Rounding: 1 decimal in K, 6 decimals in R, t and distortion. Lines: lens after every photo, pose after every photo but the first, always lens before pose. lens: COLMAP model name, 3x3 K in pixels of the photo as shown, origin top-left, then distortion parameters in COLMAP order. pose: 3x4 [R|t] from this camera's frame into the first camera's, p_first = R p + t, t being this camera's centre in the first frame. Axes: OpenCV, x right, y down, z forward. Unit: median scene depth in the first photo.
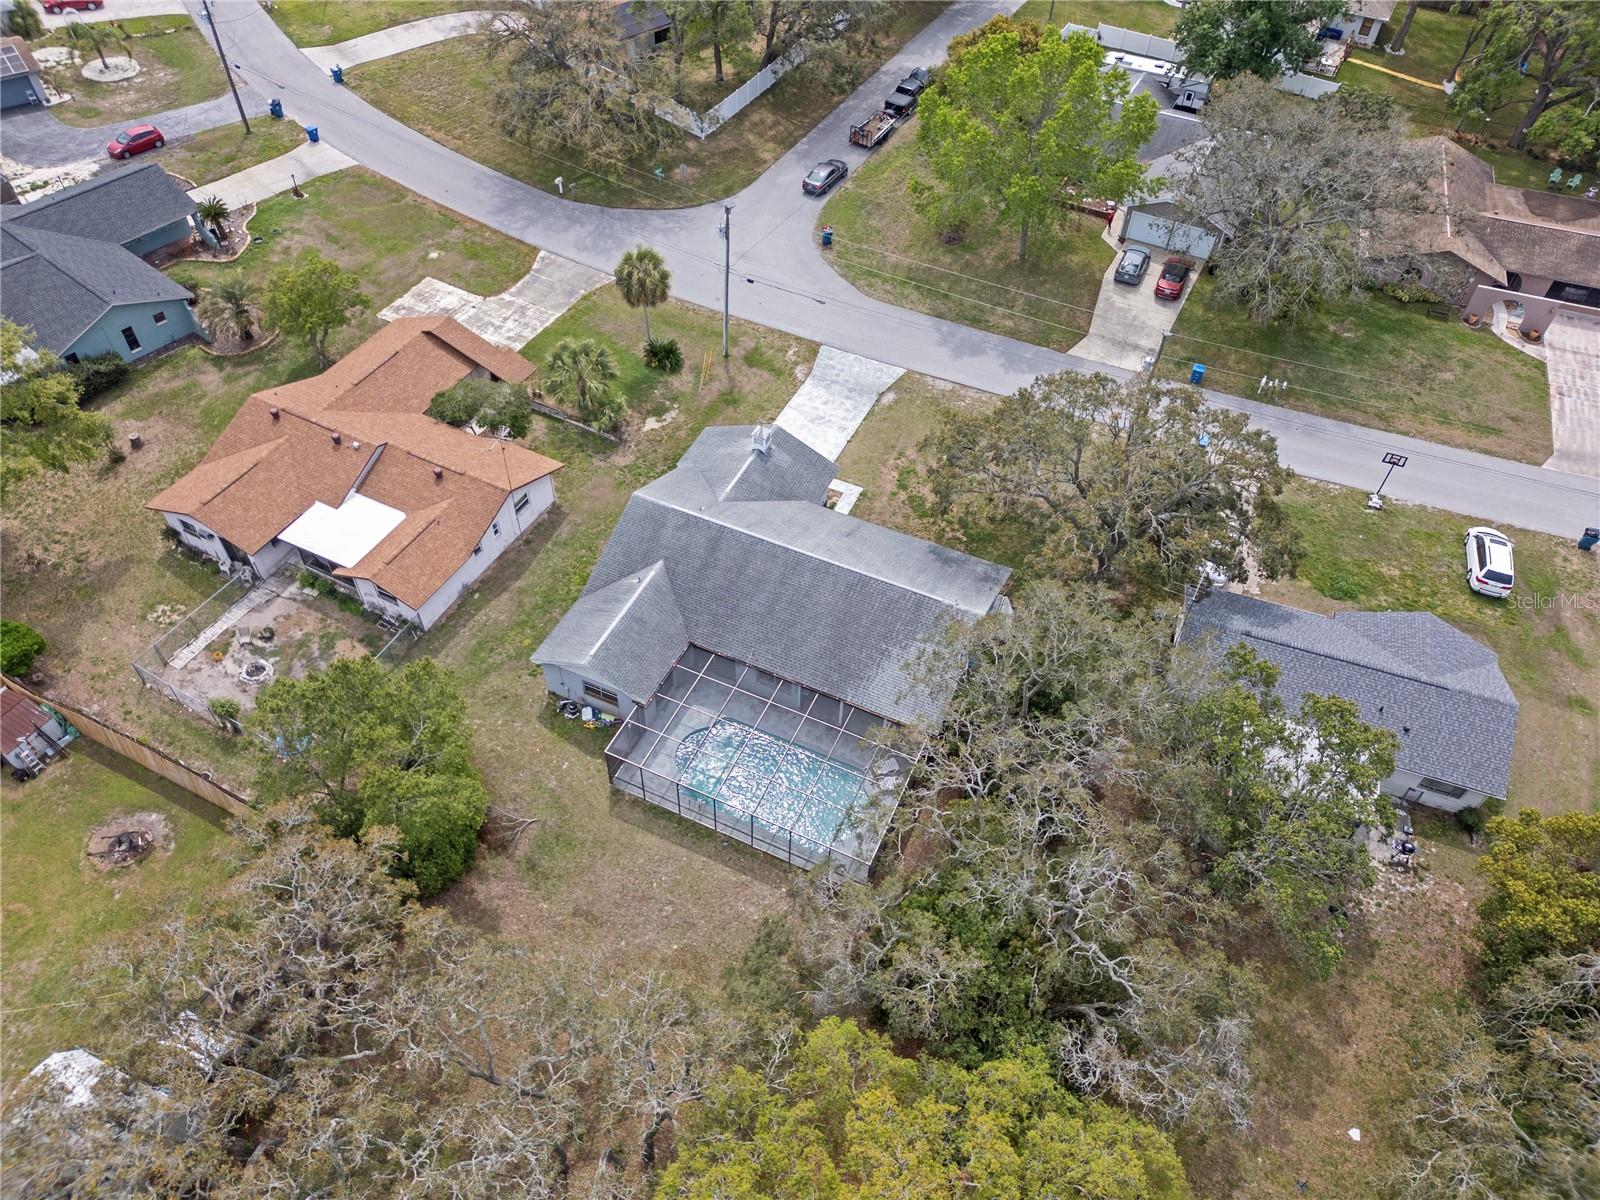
lens RADIAL K [[1127.4, 0, 794.2], [0, 1127.4, 604.9], [0, 0, 1]] dist [0.005095, -0.007135]
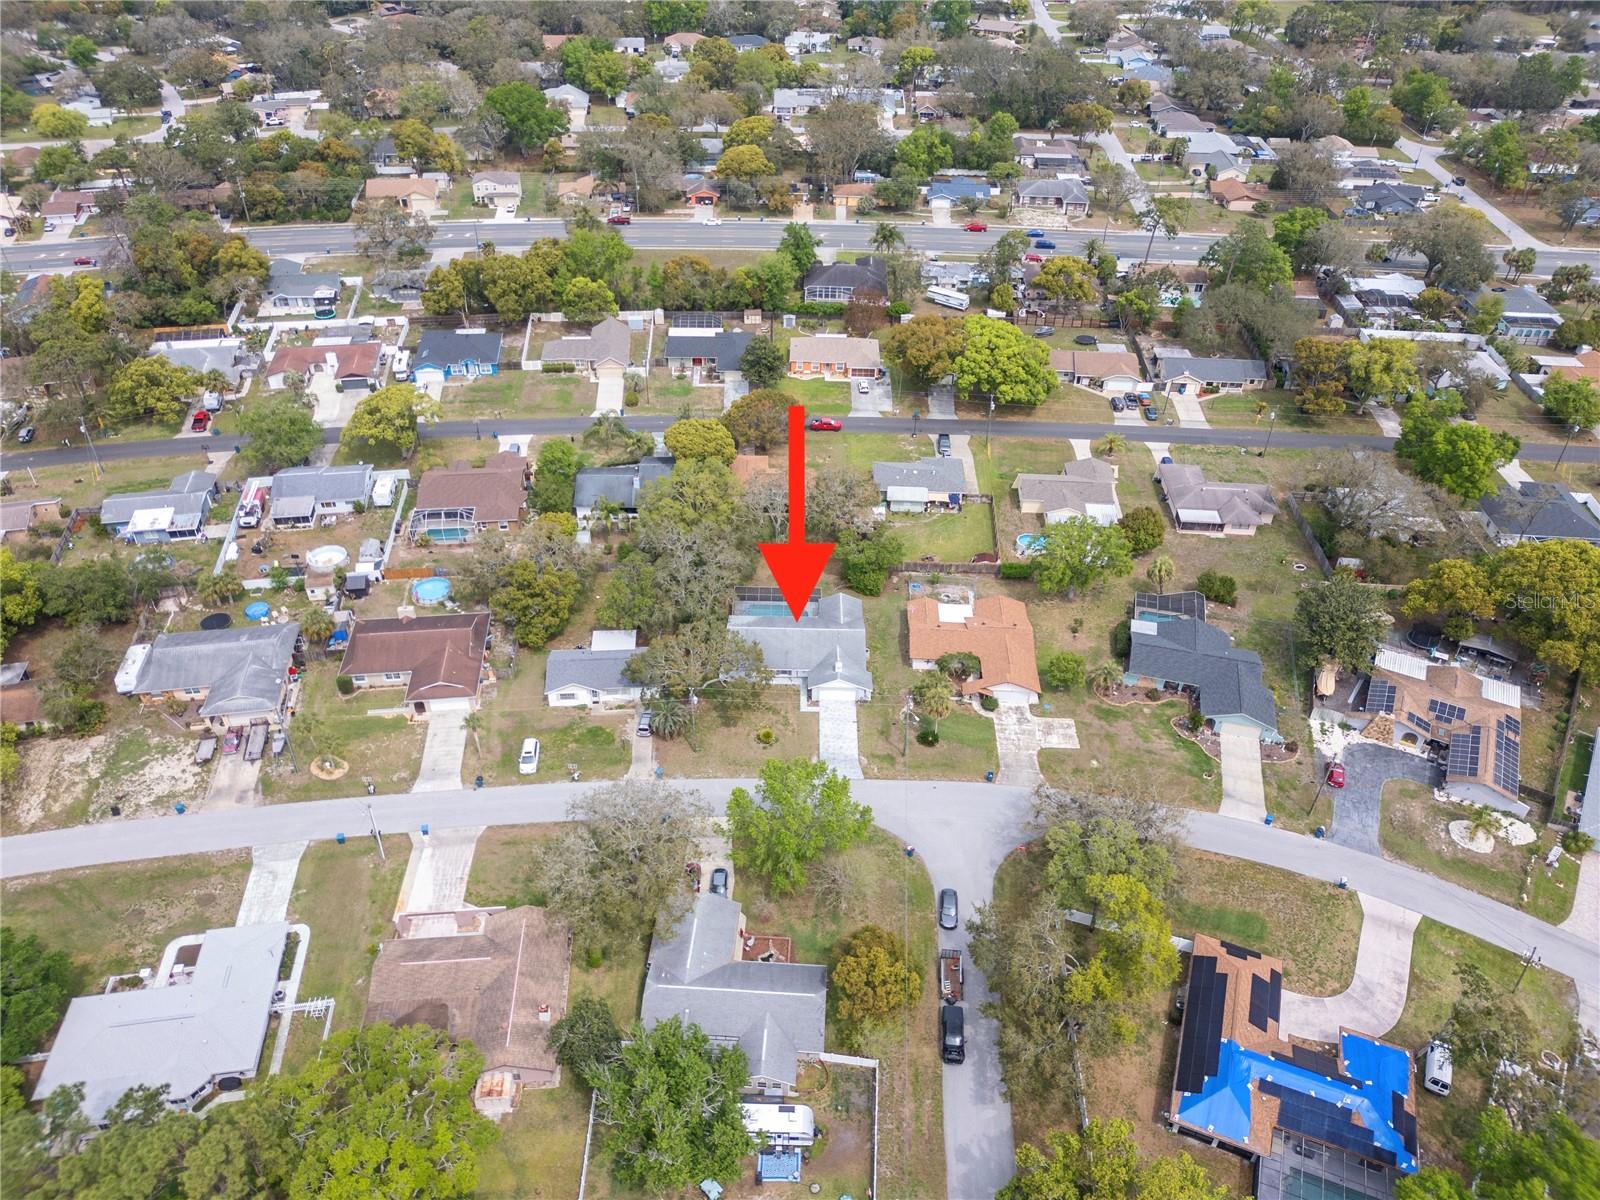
lens RADIAL K [[1127.4, 0, 794.2], [0, 1127.4, 604.9], [0, 0, 1]] dist [0.005095, -0.007135]
pose [[-0.910473, 0.204135, -0.359676, 0.719724], [-0.339022, 0.129690, 0.931796, -1.916187], [0.236859, 0.970314, -0.048873, 0.778521]]
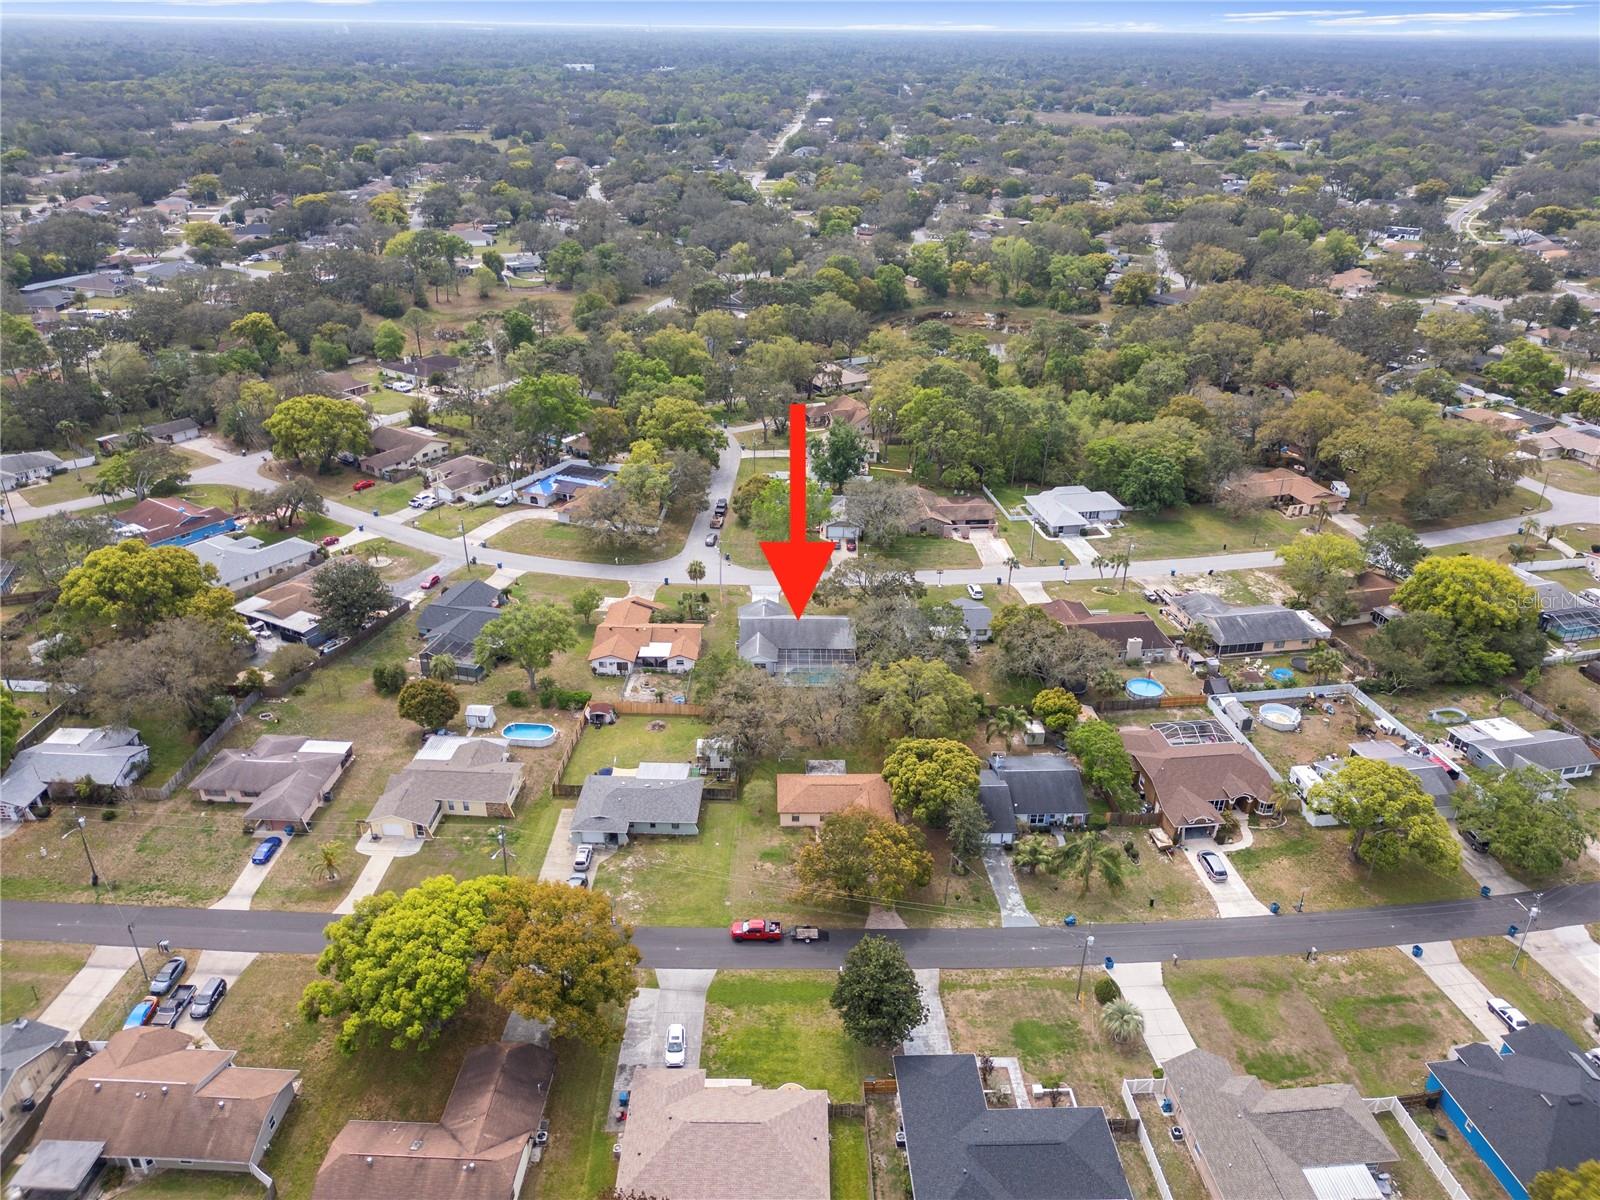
lens RADIAL K [[1127.4, 0, 794.2], [0, 1127.4, 604.9], [0, 0, 1]] dist [0.005095, -0.007135]
pose [[0.905149, -0.203407, 0.373270, -0.910300], [0.323667, 0.899021, -0.294959, 0.656939], [-0.275581, 0.387797, 0.879584, -1.436443]]
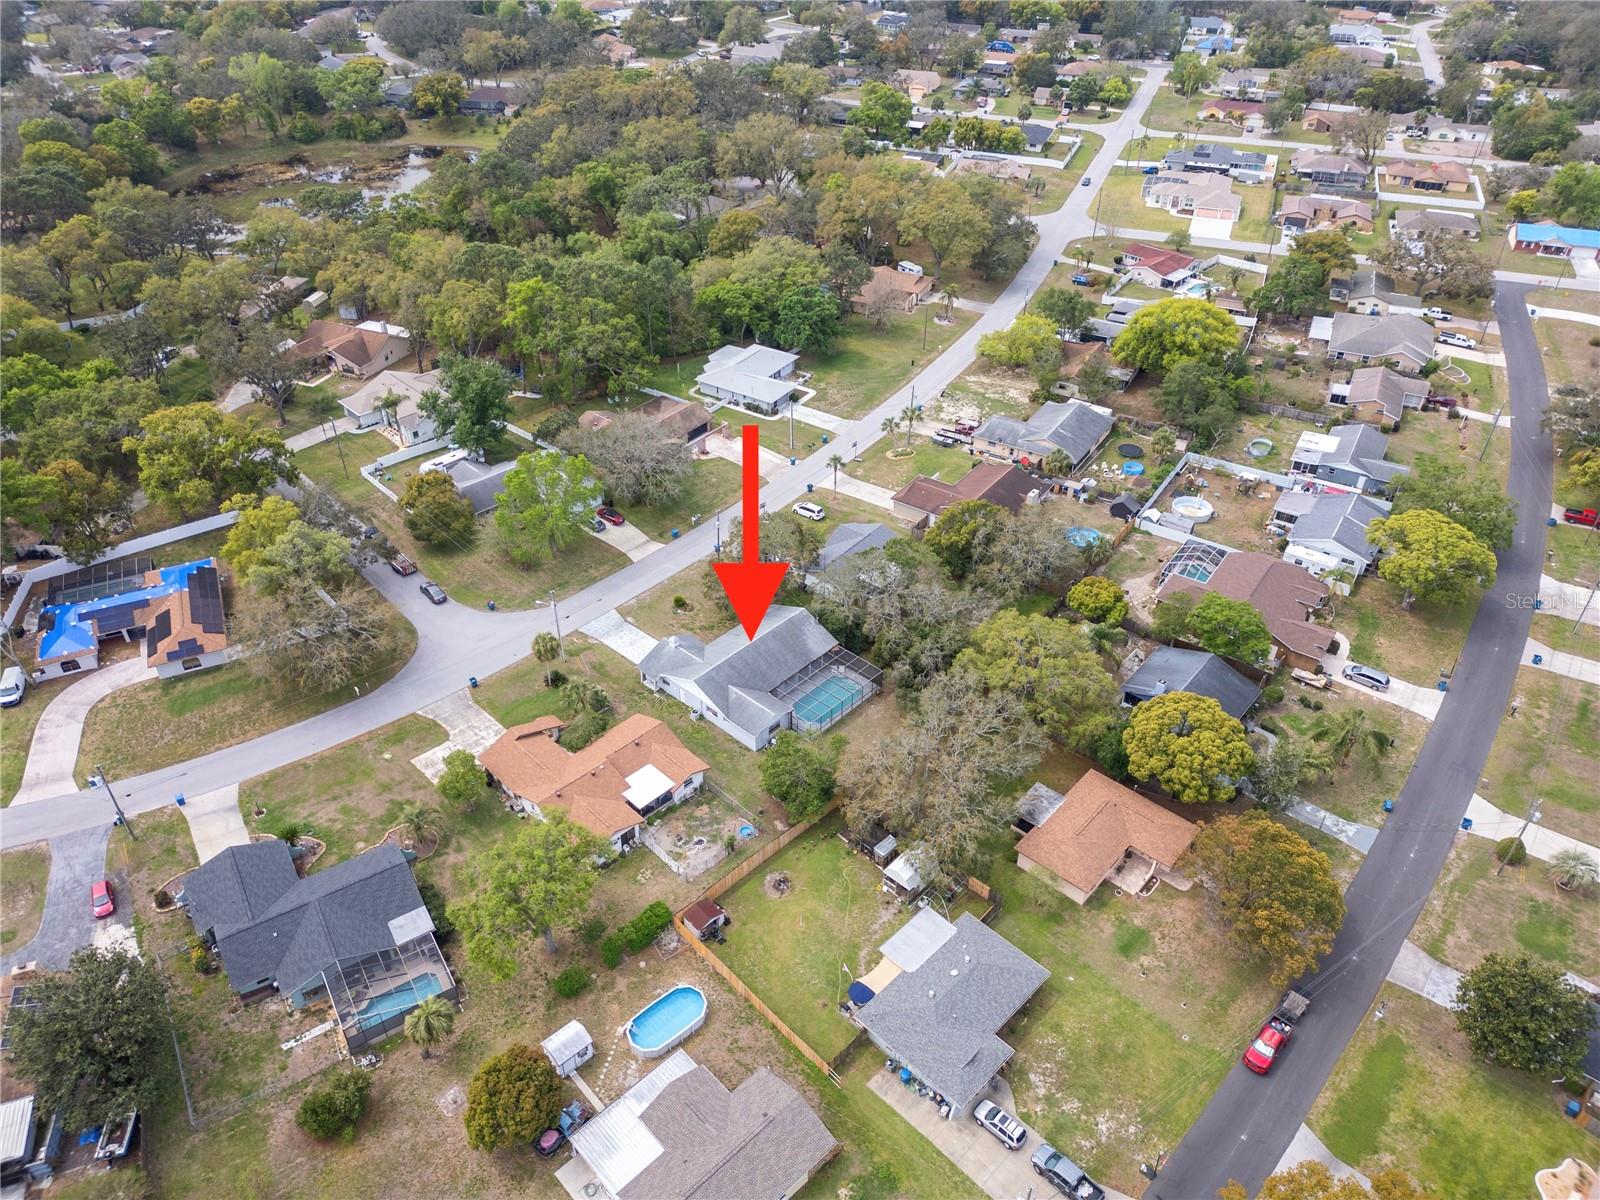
lens RADIAL K [[1127.4, 0, 794.2], [0, 1127.4, 604.9], [0, 0, 1]] dist [0.005095, -0.007135]
pose [[0.306366, -0.579390, 0.755279, -1.272567], [0.714205, 0.664459, 0.220015, -0.413578], [-0.629326, 0.472019, 0.617371, -0.437488]]
